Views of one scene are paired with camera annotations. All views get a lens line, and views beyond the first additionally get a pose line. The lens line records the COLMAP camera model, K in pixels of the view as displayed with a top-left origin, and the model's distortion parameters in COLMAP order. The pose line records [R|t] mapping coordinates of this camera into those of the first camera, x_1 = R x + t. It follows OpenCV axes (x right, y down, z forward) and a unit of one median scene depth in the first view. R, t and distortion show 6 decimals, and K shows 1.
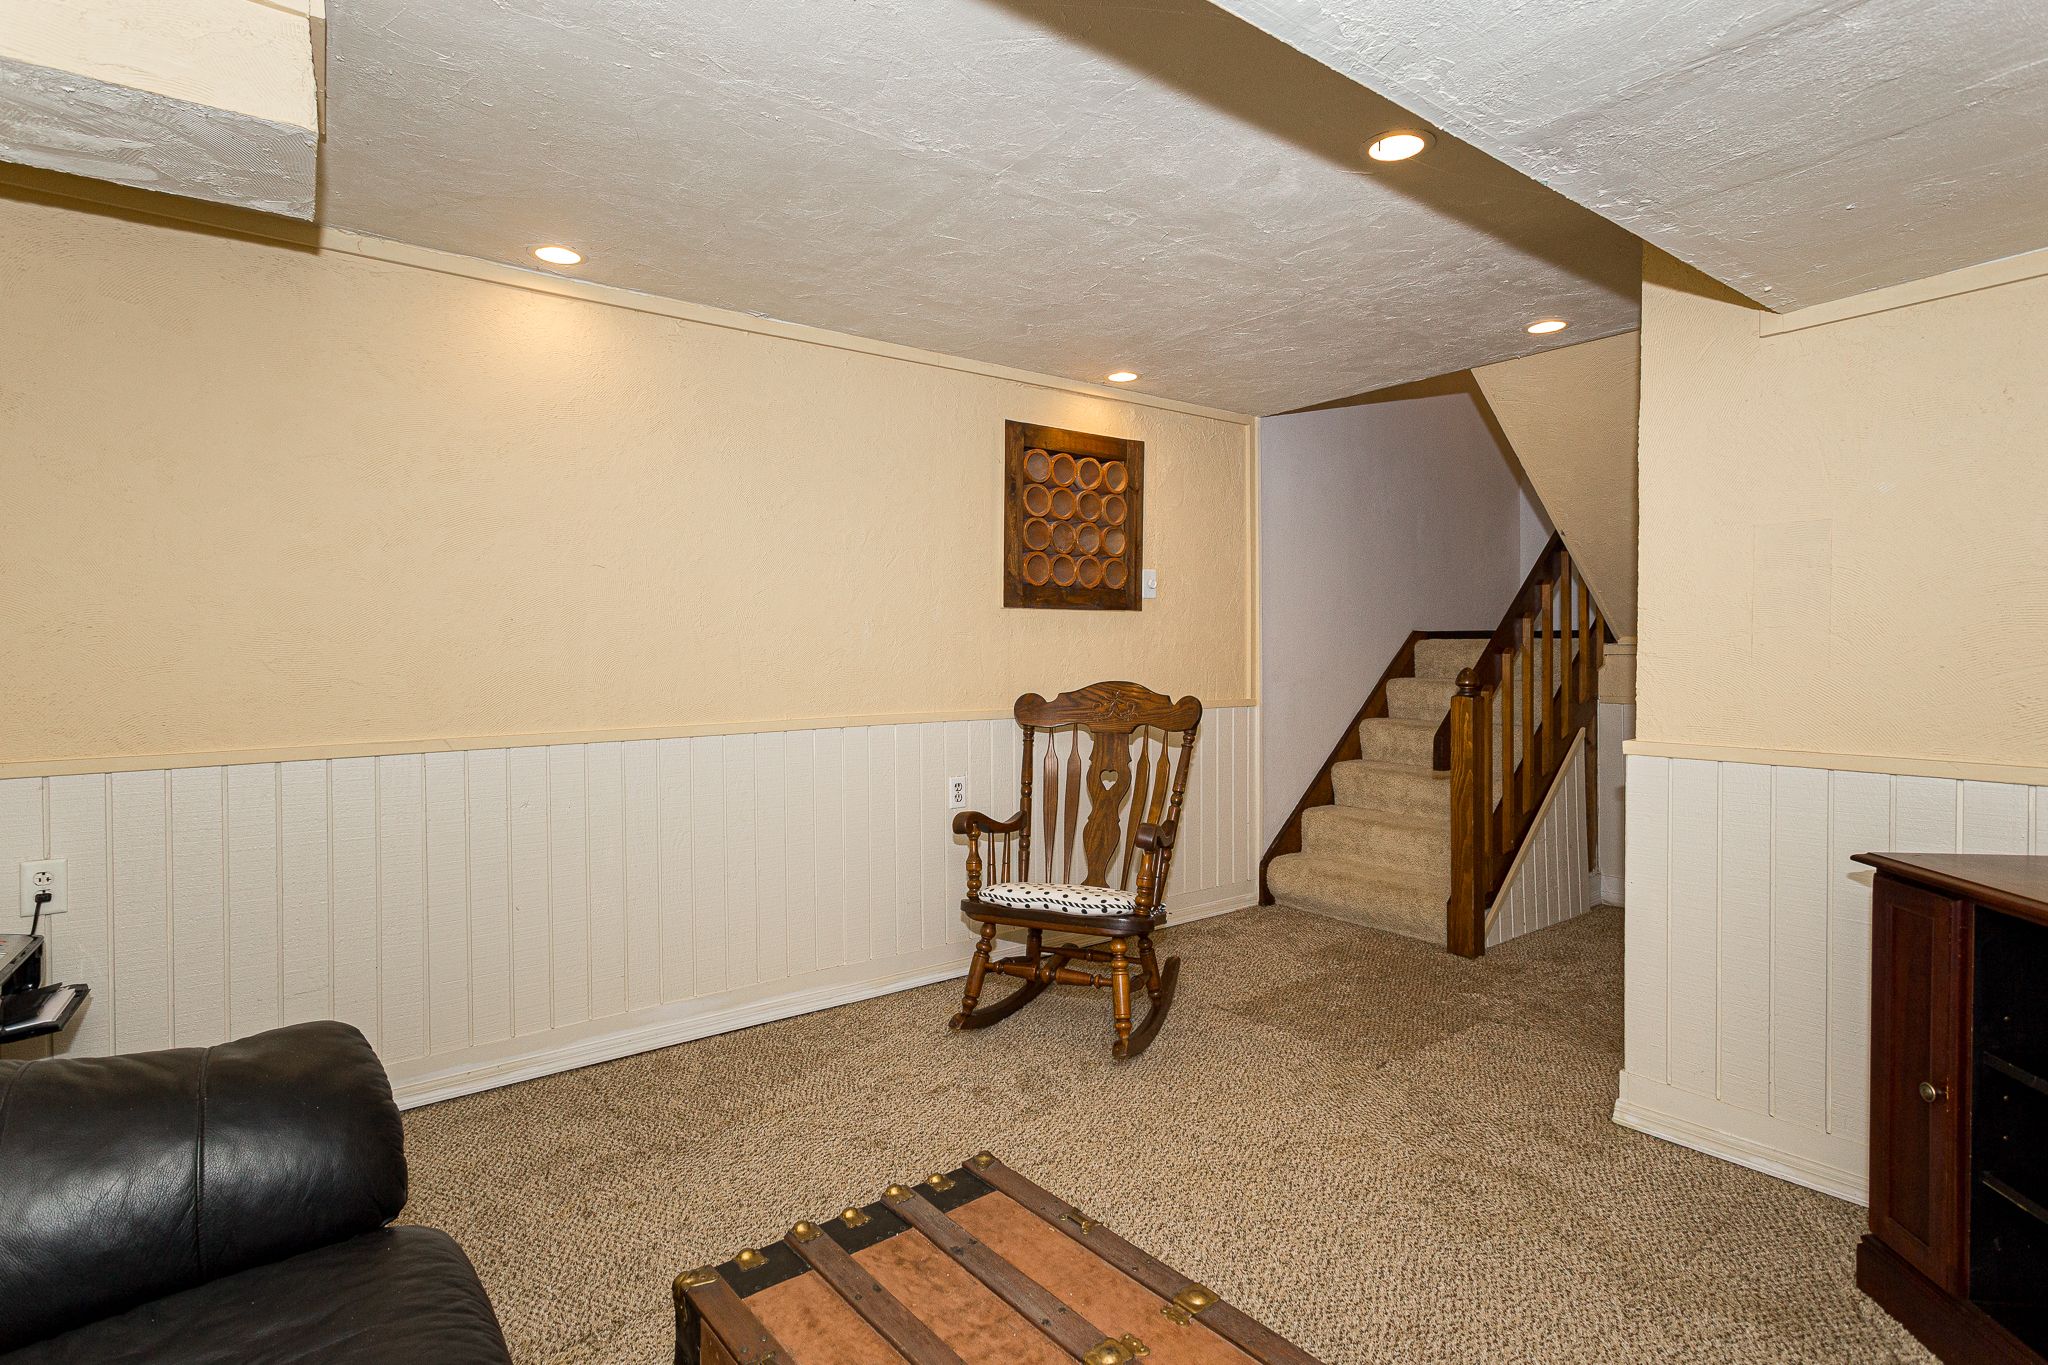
lens RADIAL K [[995.5, 0, 1020.3], [0, 995.5, 667.4], [0, 0, 1]] dist [-0.002487, -0.000049]
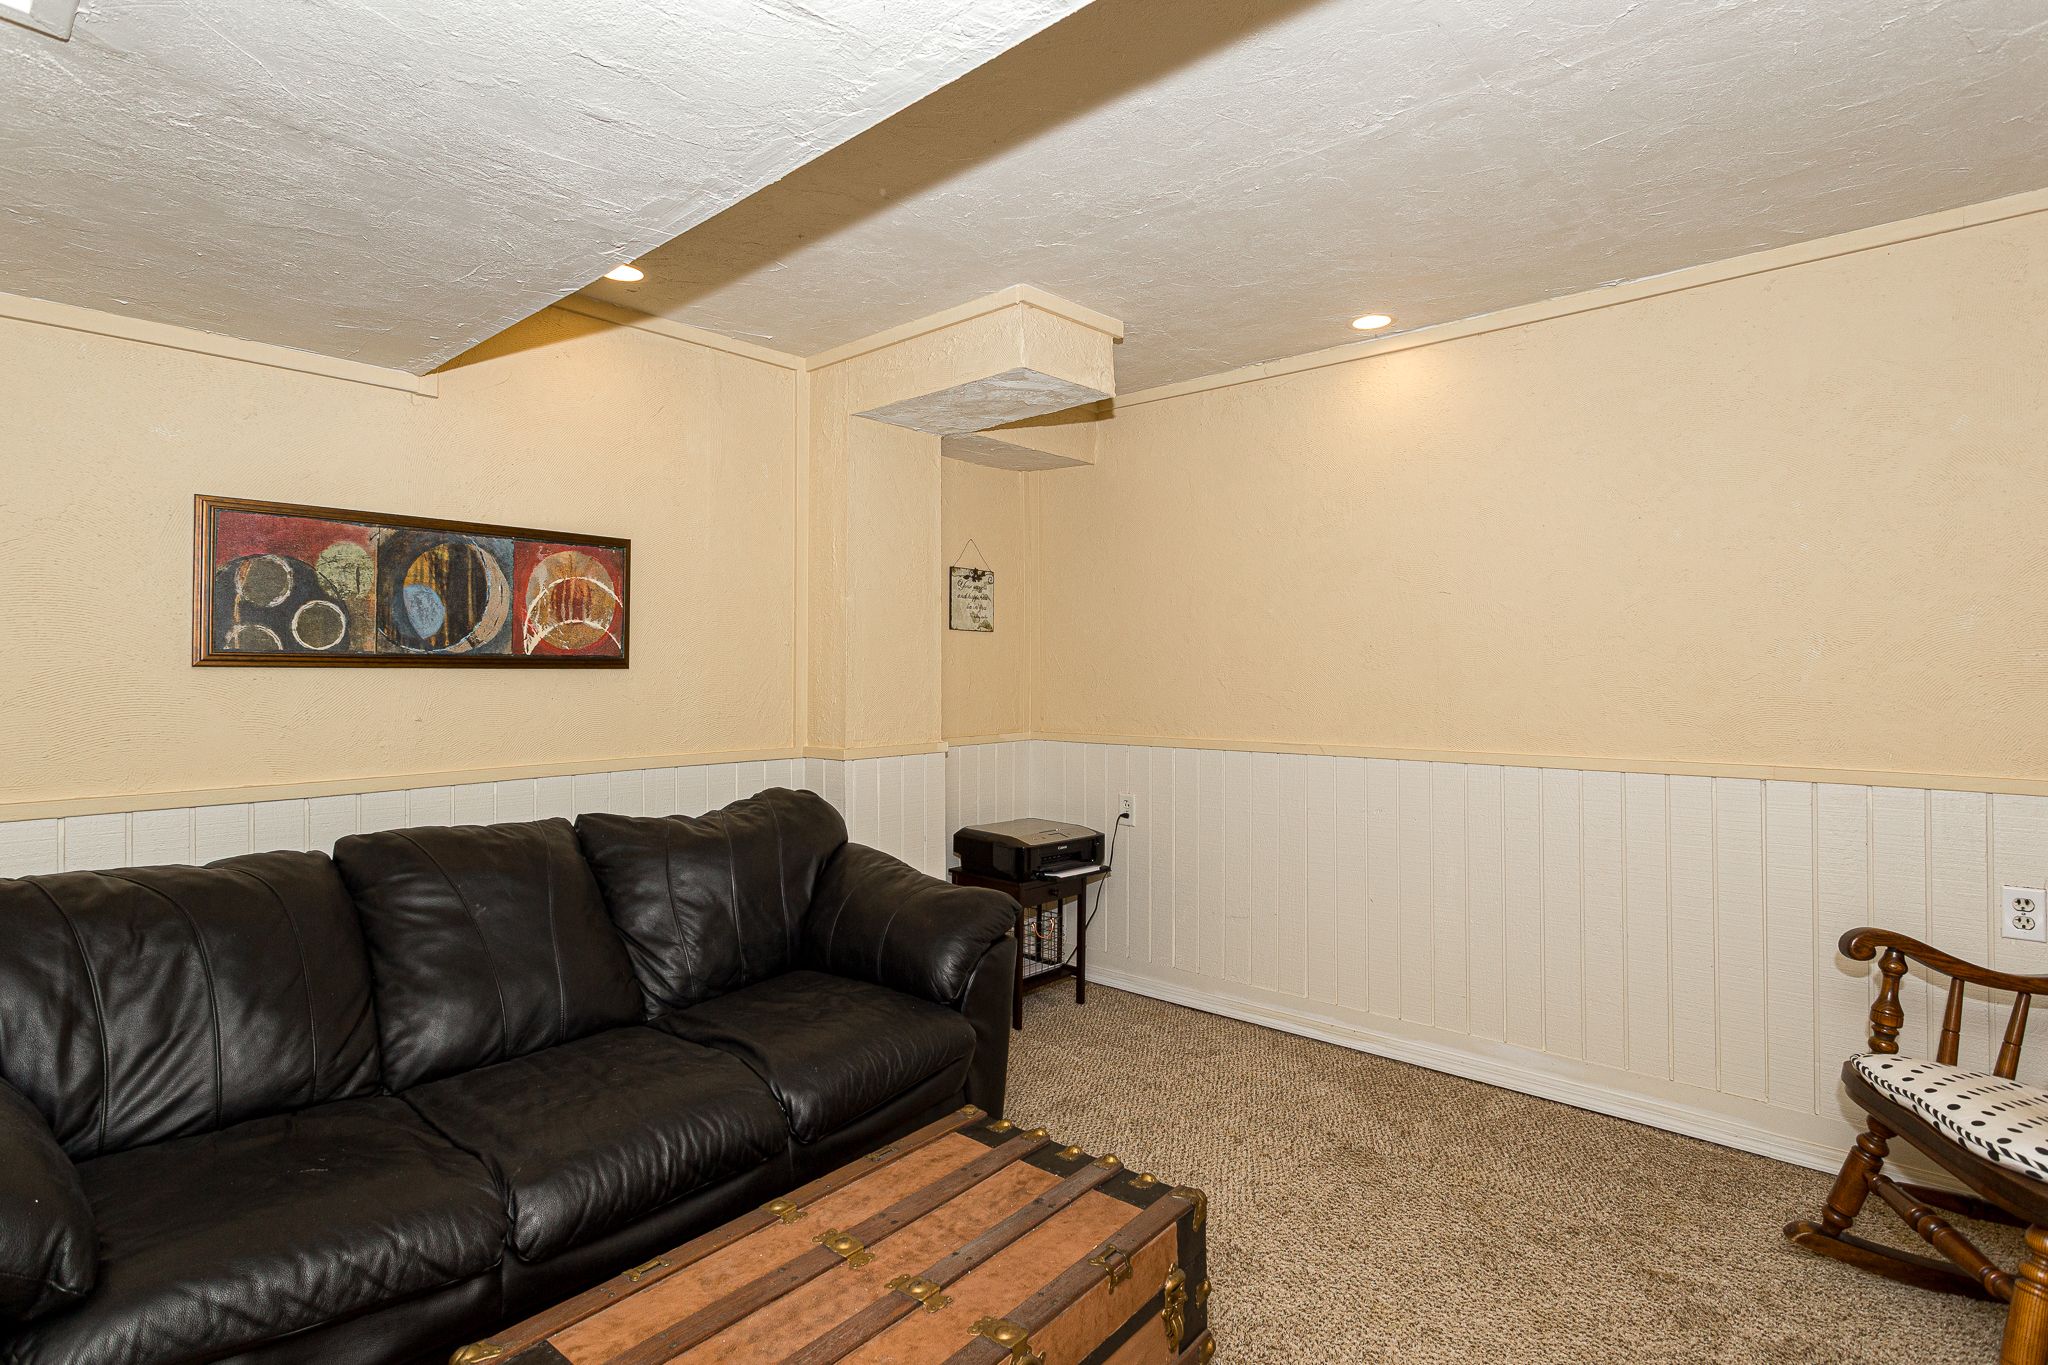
lens RADIAL K [[995.5, 0, 1020.3], [0, 995.5, 667.4], [0, 0, 1]] dist [-0.002487, -0.000049]
pose [[0.188678, -0.000066, -0.982039, 0.445711], [-0.019529, 0.999802, -0.003819, -0.009258], [0.981845, 0.019899, 0.188639, 0.319189]]
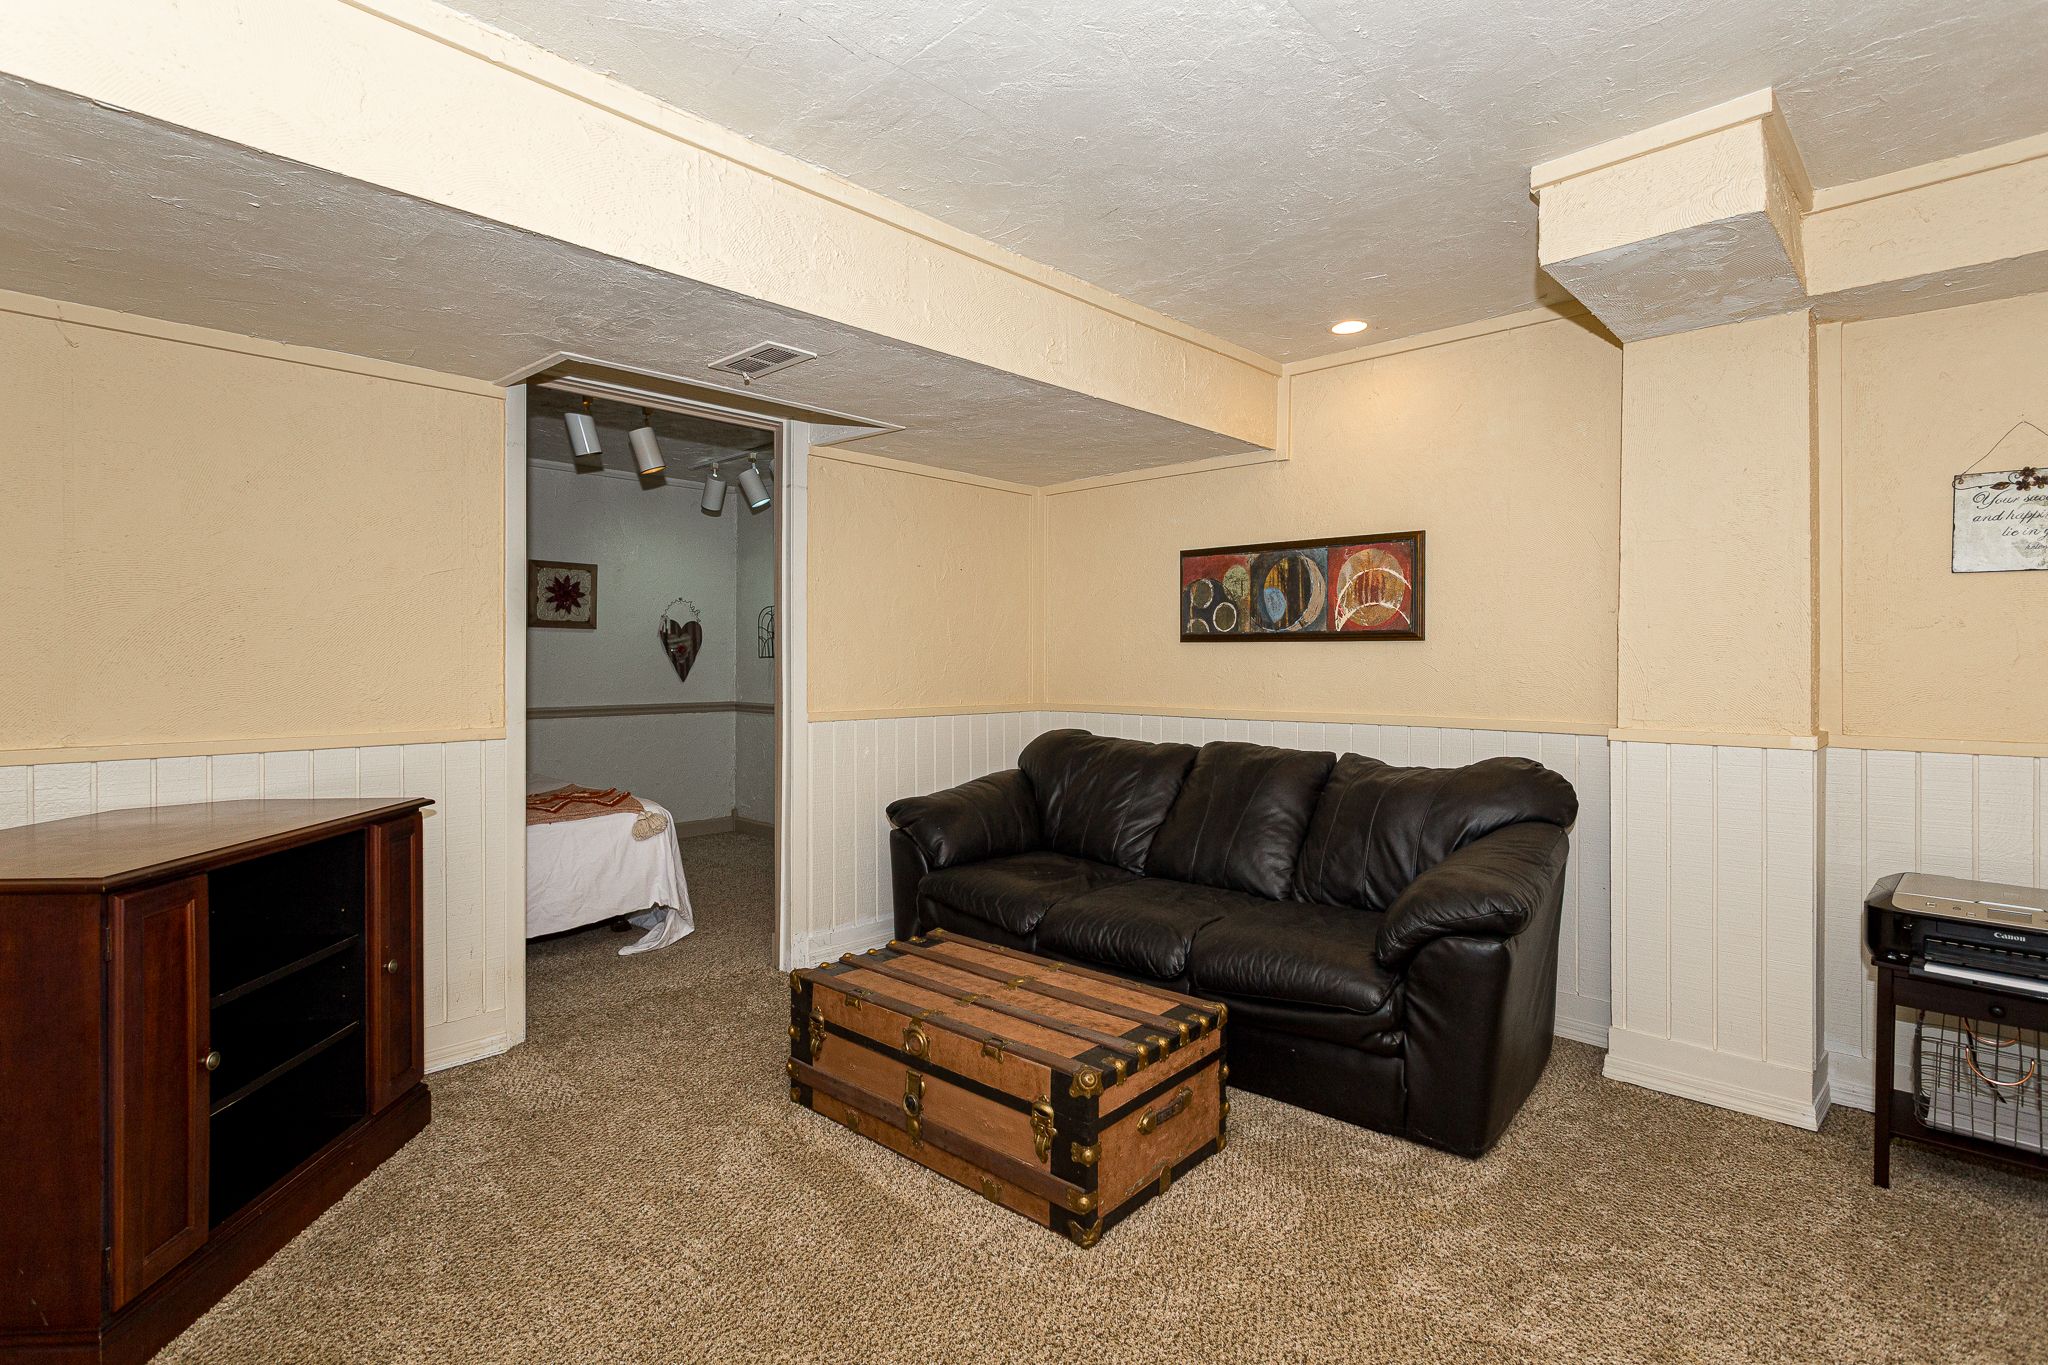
lens RADIAL K [[995.5, 0, 1020.3], [0, 995.5, 667.4], [0, 0, 1]] dist [-0.002487, -0.000049]
pose [[-0.986625, 0.007051, -0.162854, 0.112674], [0.001803, 0.999475, 0.032351, -0.010968], [0.162997, 0.031625, -0.986120, 1.062695]]
